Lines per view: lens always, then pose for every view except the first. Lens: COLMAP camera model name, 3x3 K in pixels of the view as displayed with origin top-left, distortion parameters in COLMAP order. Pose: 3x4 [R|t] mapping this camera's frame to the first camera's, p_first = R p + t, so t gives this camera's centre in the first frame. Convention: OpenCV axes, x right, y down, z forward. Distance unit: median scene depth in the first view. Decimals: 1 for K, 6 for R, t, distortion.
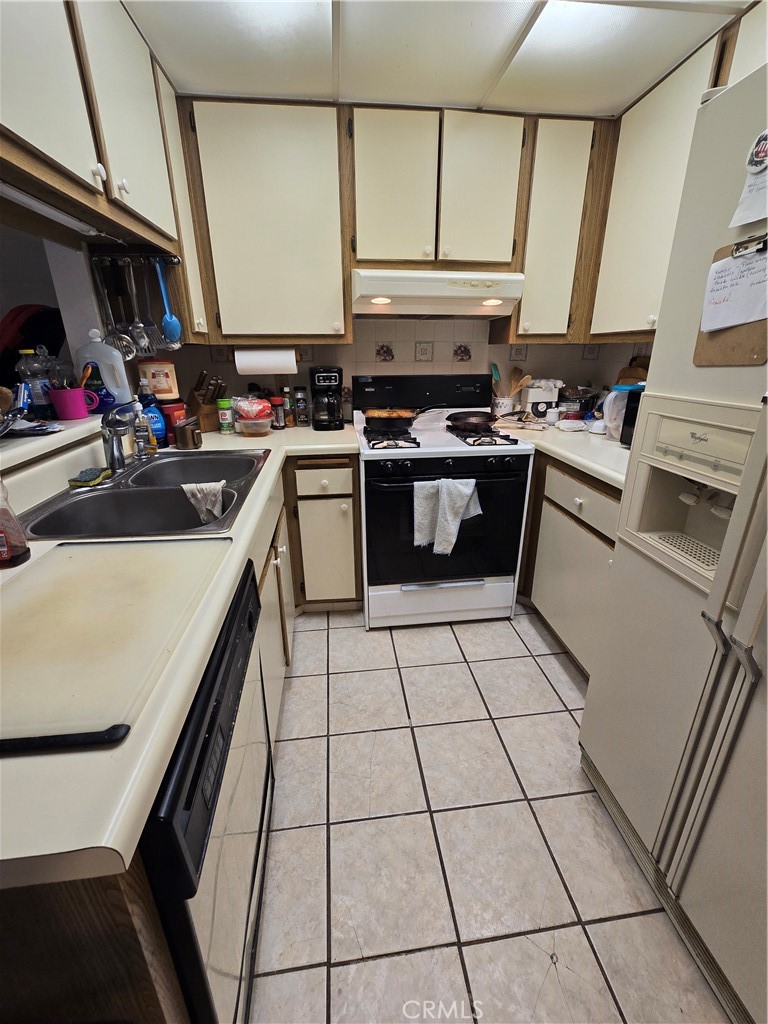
lens RADIAL K [[422.1, 0, 382.8], [0, 422.1, 510.2], [0, 0, 1]] dist [-0.003799, 0.000443]
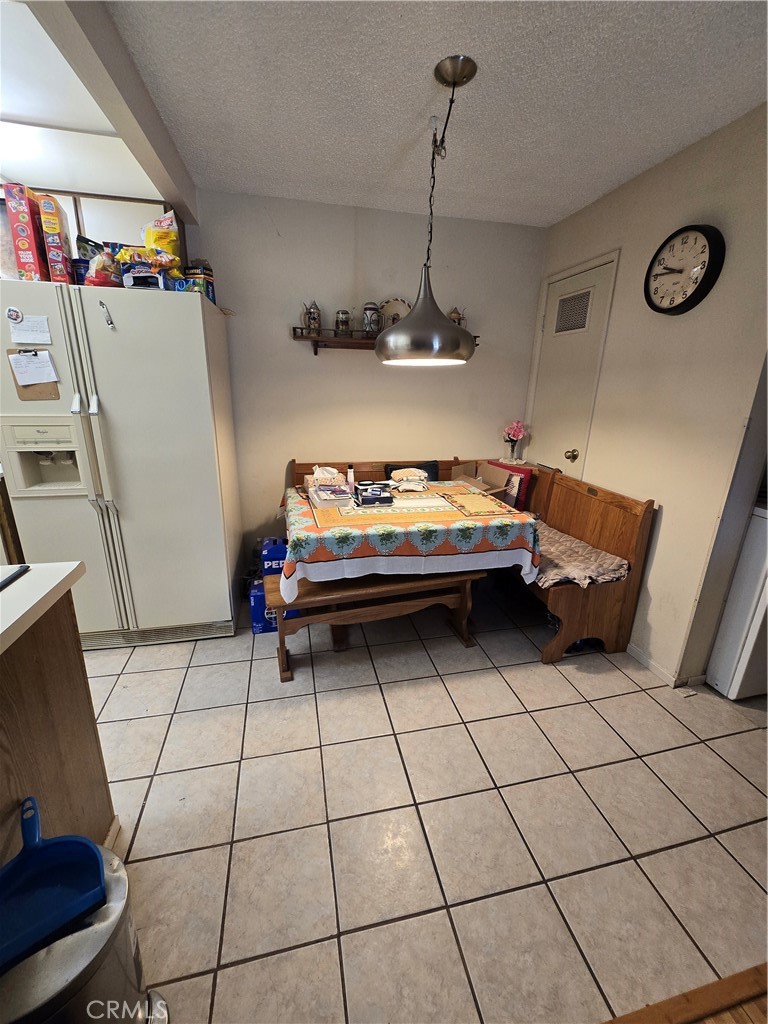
lens RADIAL K [[422.1, 0, 382.8], [0, 422.1, 510.2], [0, 0, 1]] dist [-0.003799, 0.000443]
pose [[-0.108922, -0.285105, 0.952287, -0.675499], [0.326856, 0.894447, 0.305173, 0.042087], [-0.938777, 0.344500, -0.004236, -0.212923]]
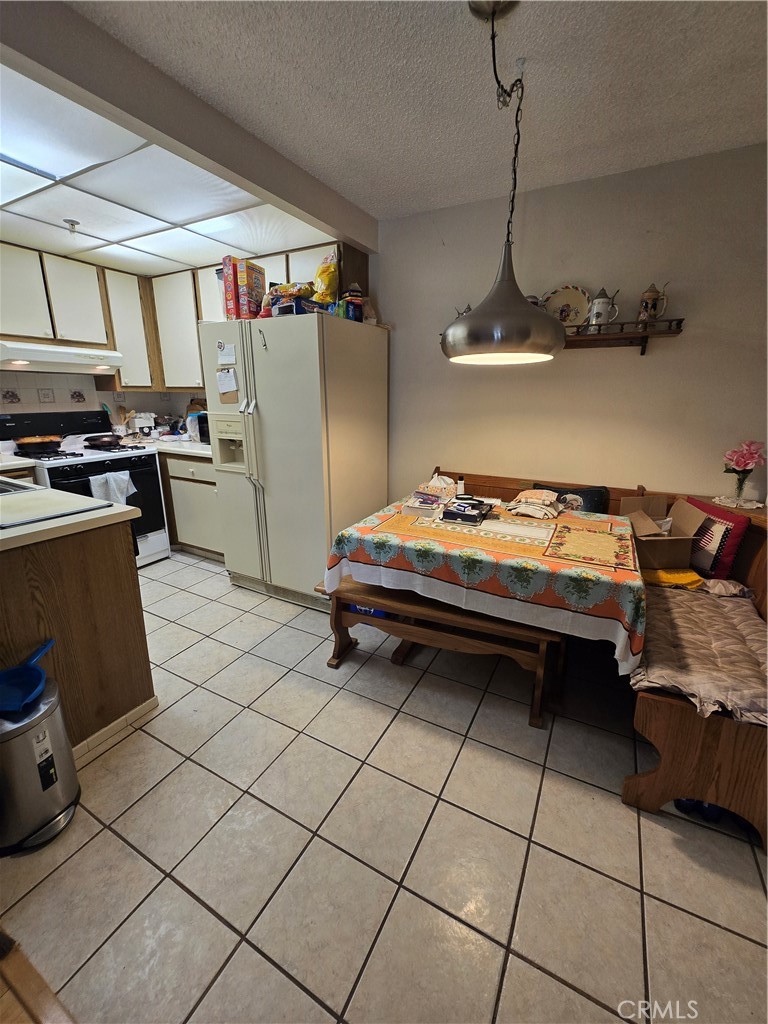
lens RADIAL K [[422.1, 0, 382.8], [0, 422.1, 510.2], [0, 0, 1]] dist [-0.003799, 0.000443]
pose [[0.573546, -0.211517, 0.791394, -0.494765], [0.277126, 0.959227, 0.055533, 0.234178], [-0.770873, 0.187465, 0.608778, -0.683362]]
